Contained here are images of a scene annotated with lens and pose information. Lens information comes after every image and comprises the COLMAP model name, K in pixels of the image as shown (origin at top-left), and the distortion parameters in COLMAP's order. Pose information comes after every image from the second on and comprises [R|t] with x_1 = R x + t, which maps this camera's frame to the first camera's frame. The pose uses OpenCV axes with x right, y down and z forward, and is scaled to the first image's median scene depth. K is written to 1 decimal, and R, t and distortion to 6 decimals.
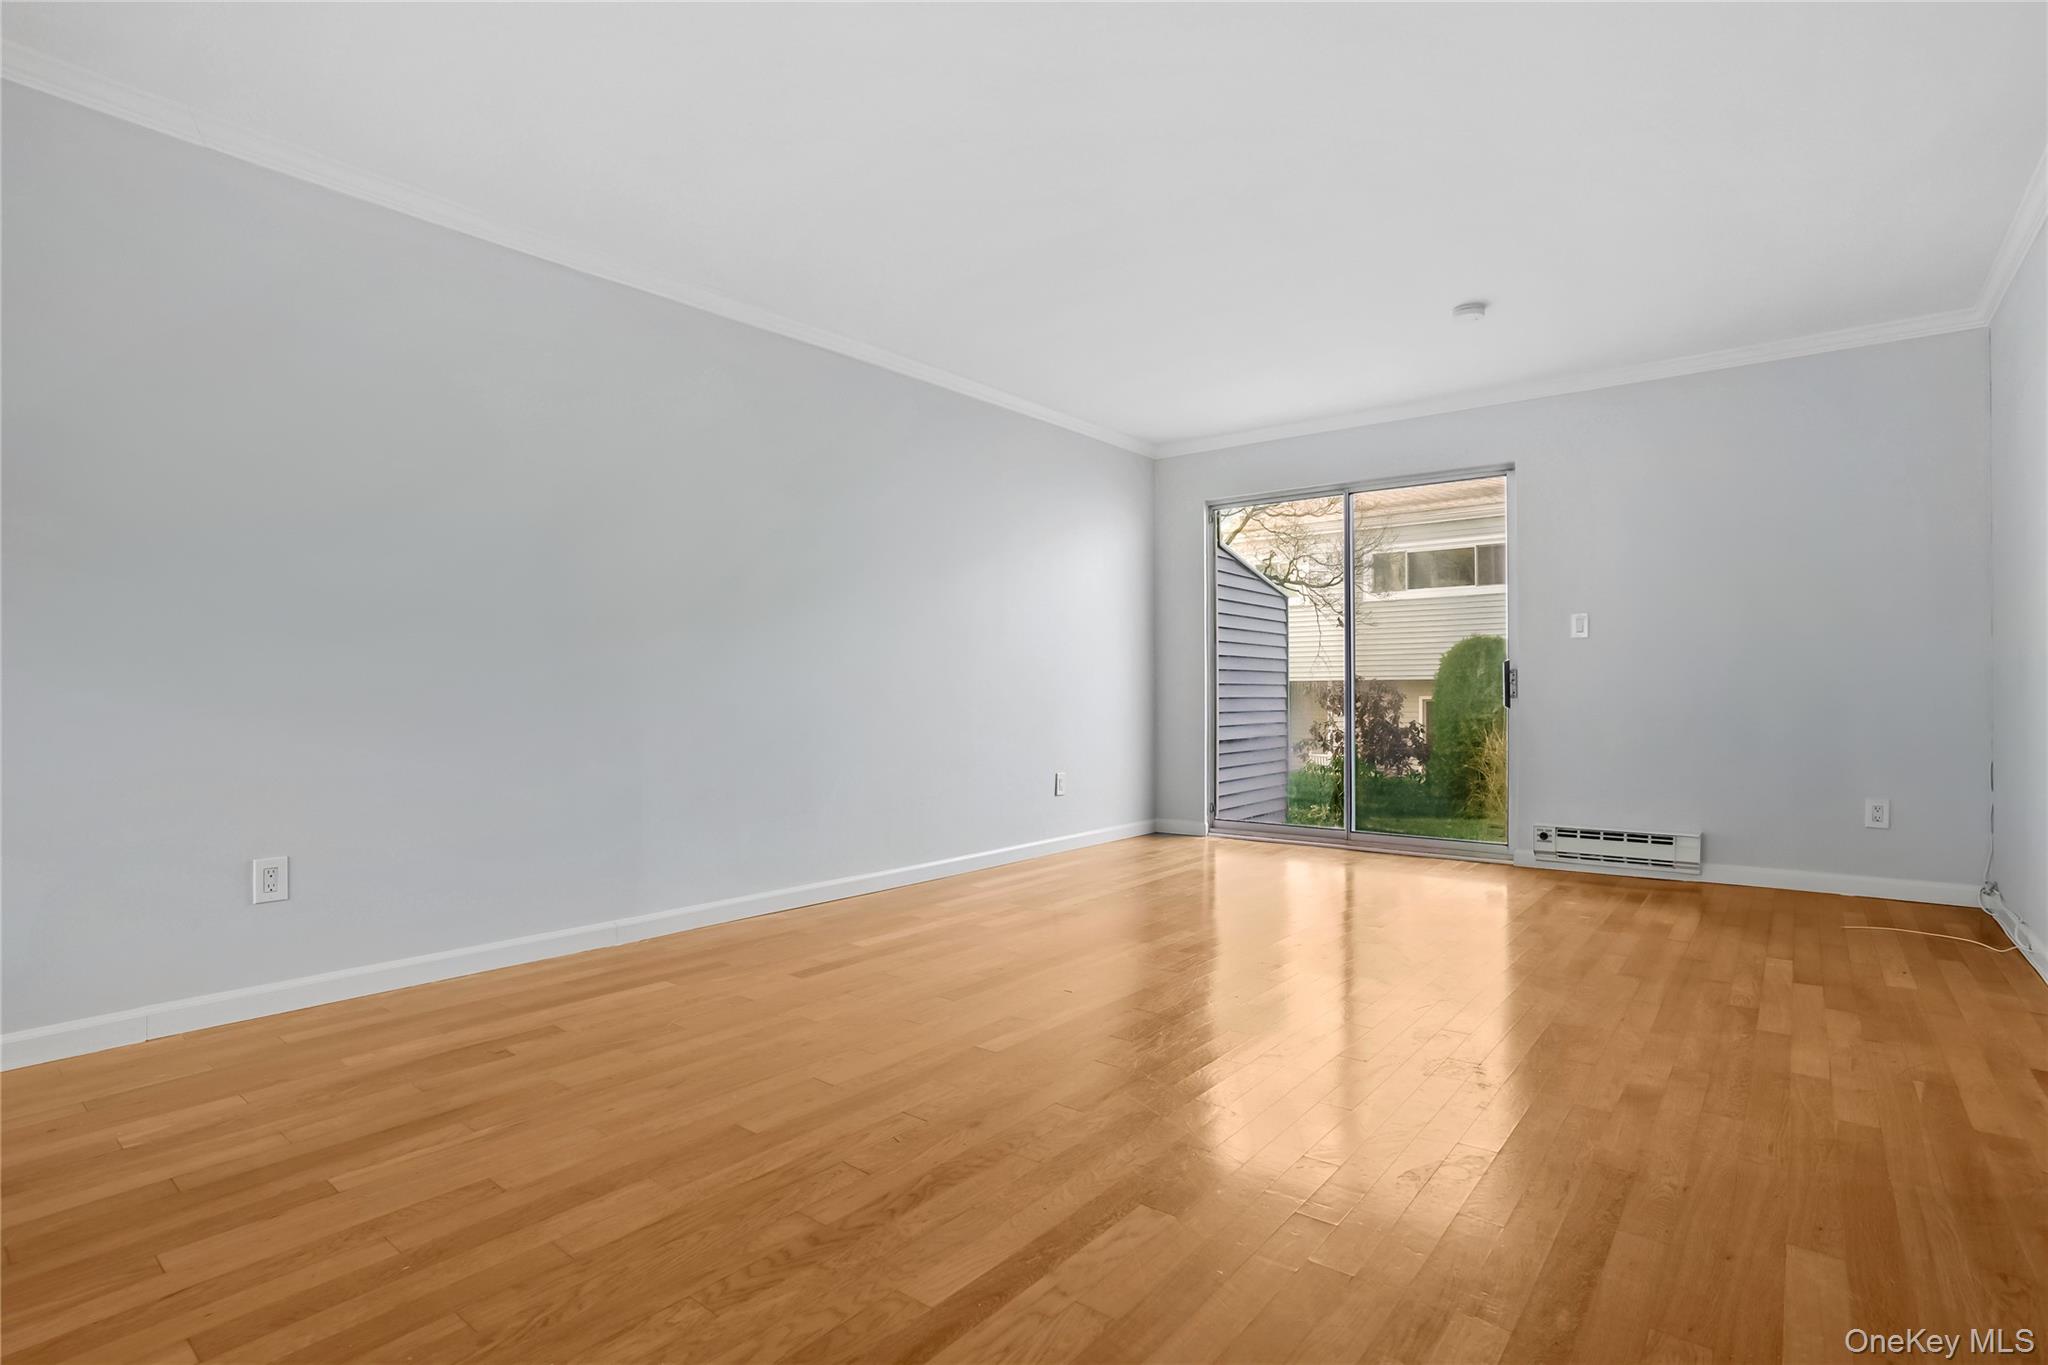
lens RADIAL K [[1018.5, 0, 1024.0], [0, 1018.5, 682.5], [0, 0, 1]] dist [-0.077729, 0.033718]
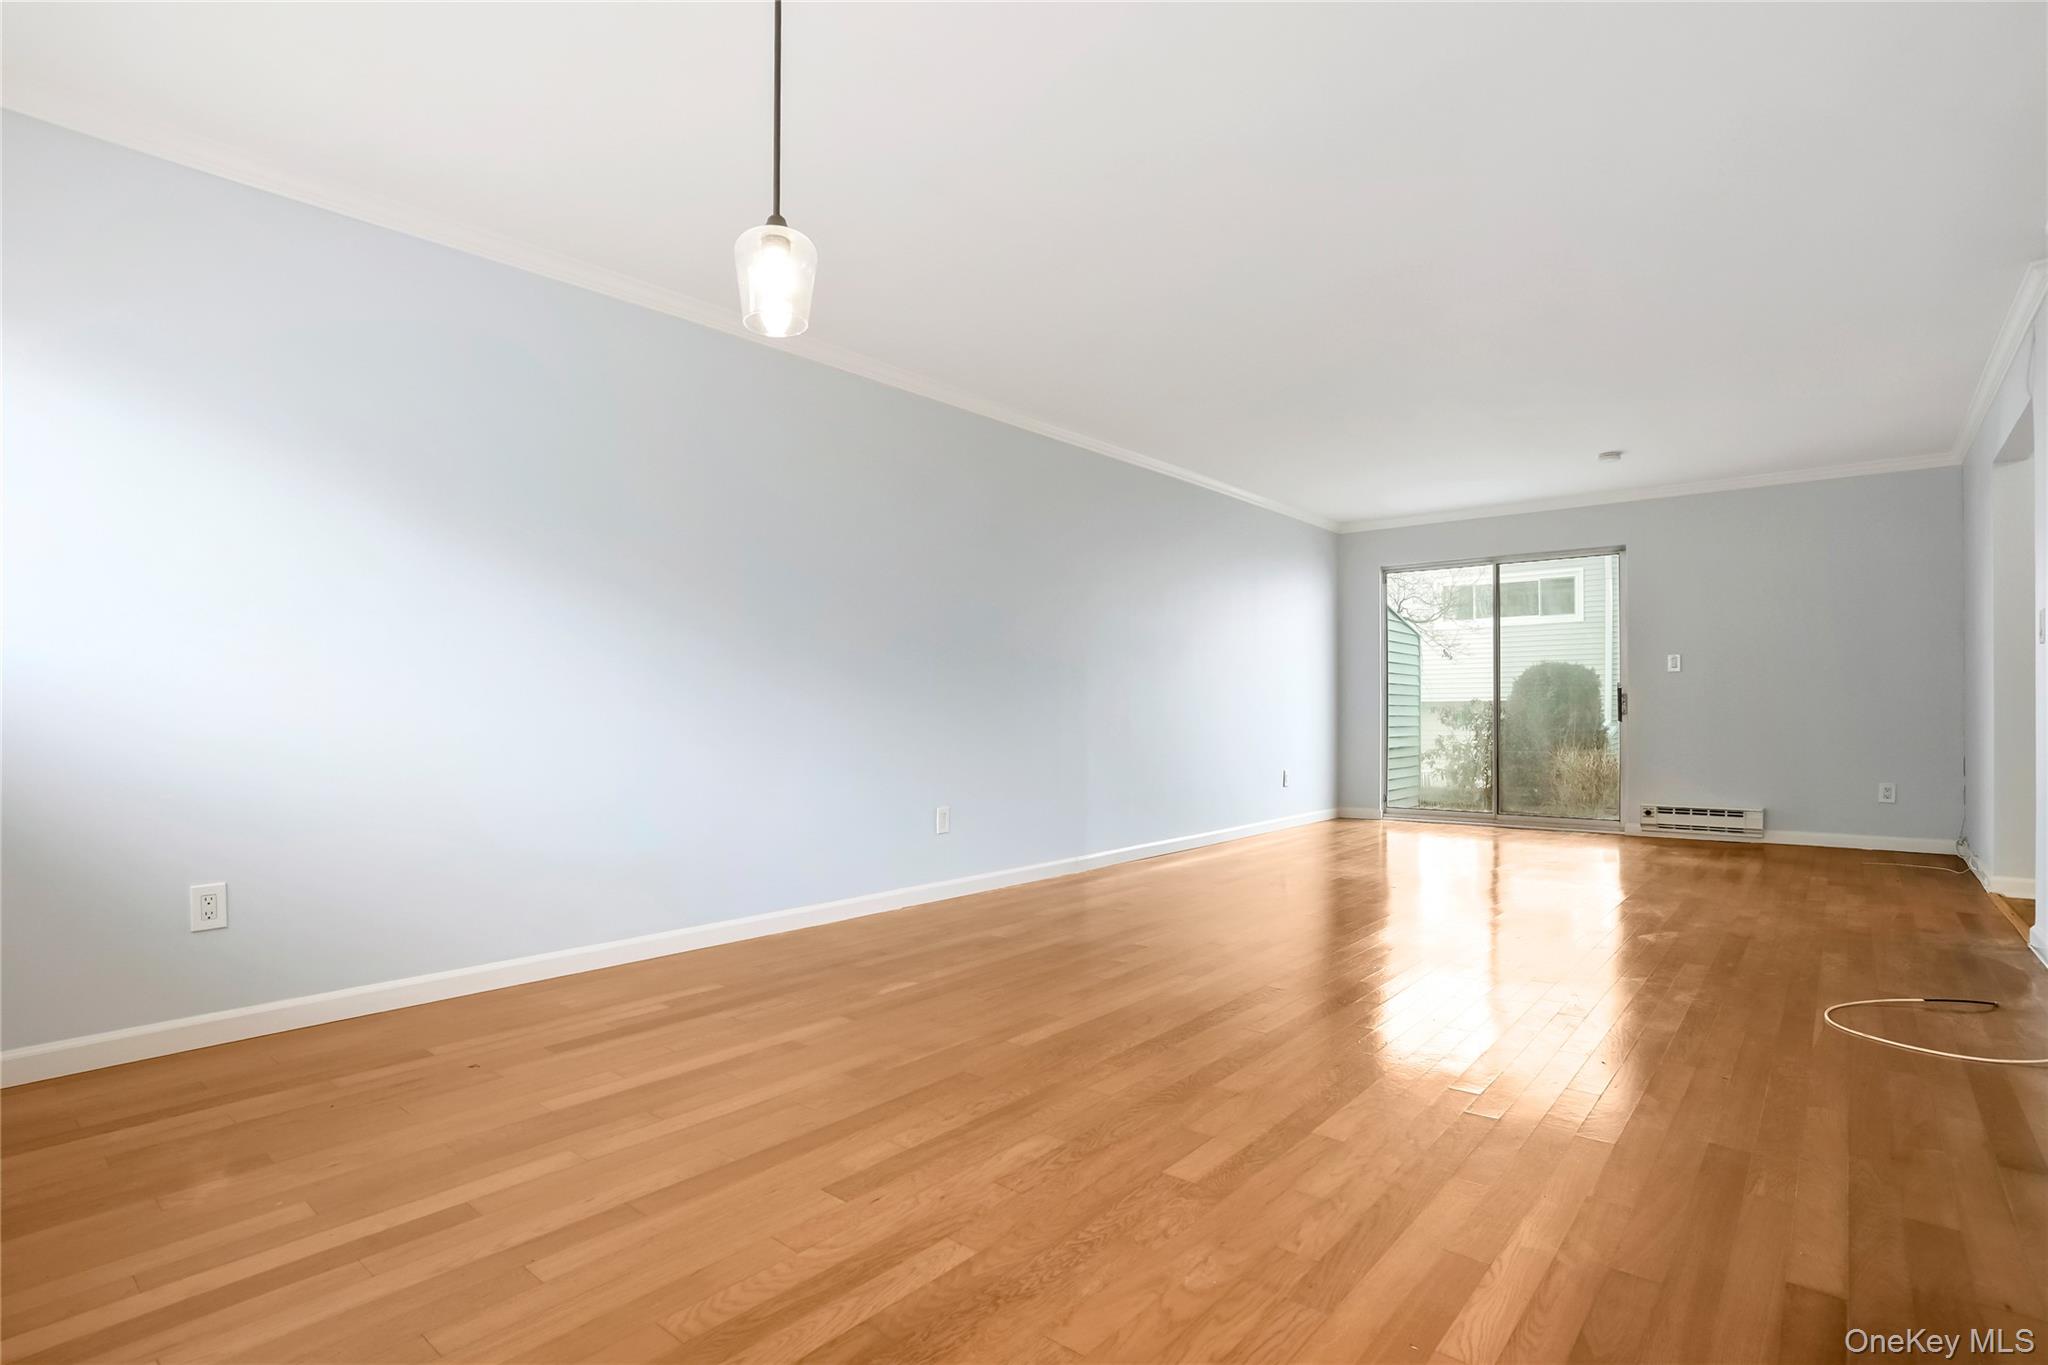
lens RADIAL K [[1021.1, 0, 1010.8], [0, 1021.1, 704.6], [0, 0, 1]] dist [-0.078597, 0.030329]
pose [[0.999370, -0.001268, -0.035455, -0.327688], [0.001325, 0.999998, 0.001580, -0.001922], [0.035453, -0.001626, 0.999370, -0.429718]]
